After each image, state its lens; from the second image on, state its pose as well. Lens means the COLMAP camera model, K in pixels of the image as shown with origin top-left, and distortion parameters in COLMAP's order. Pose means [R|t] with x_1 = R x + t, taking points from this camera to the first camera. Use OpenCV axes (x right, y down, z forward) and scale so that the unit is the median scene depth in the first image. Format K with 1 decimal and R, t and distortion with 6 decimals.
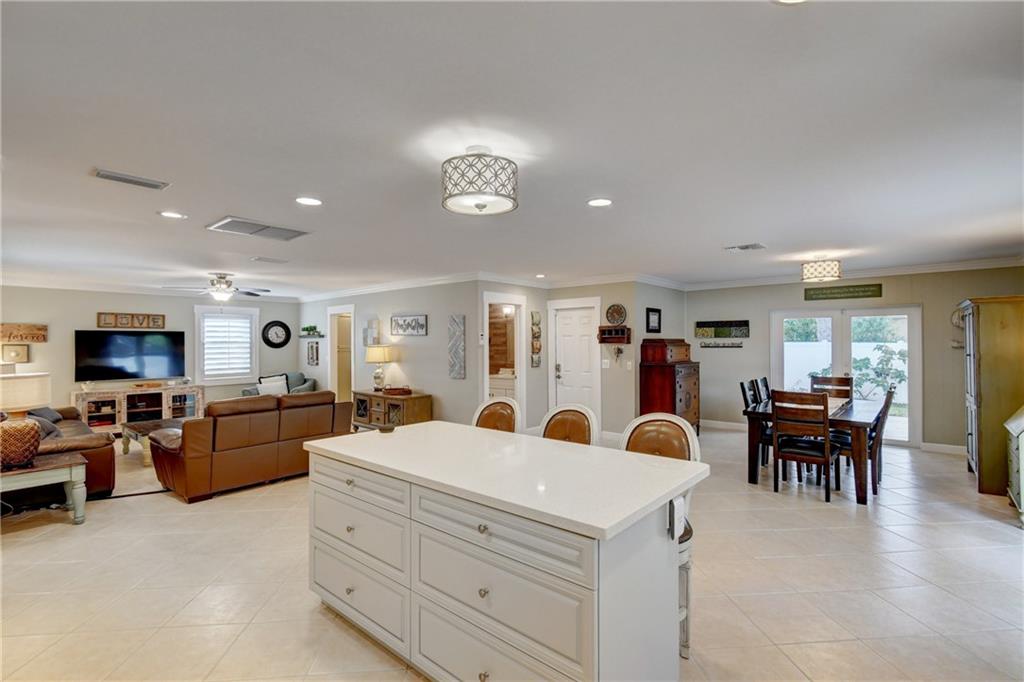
lens RADIAL K [[473.7, 0, 518.3], [0, 473.7, 341.3], [0, 0, 1]] dist [0.001295, 0.000033]
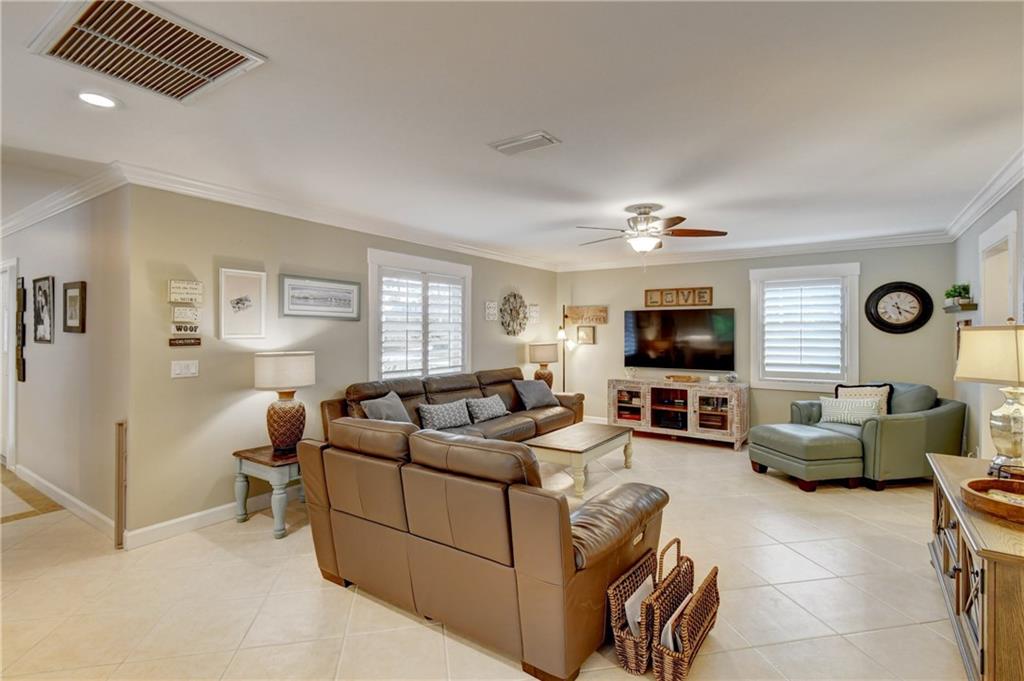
lens RADIAL K [[473.7, 0, 518.3], [0, 473.7, 340.8], [0, 0, 1]] dist [0.001295, 0.000033]
pose [[0.110892, 0.020881, -0.993613, -0.036611], [-0.001062, 0.999781, 0.020892, 0.014383], [0.993832, -0.001261, 0.110890, 0.626168]]
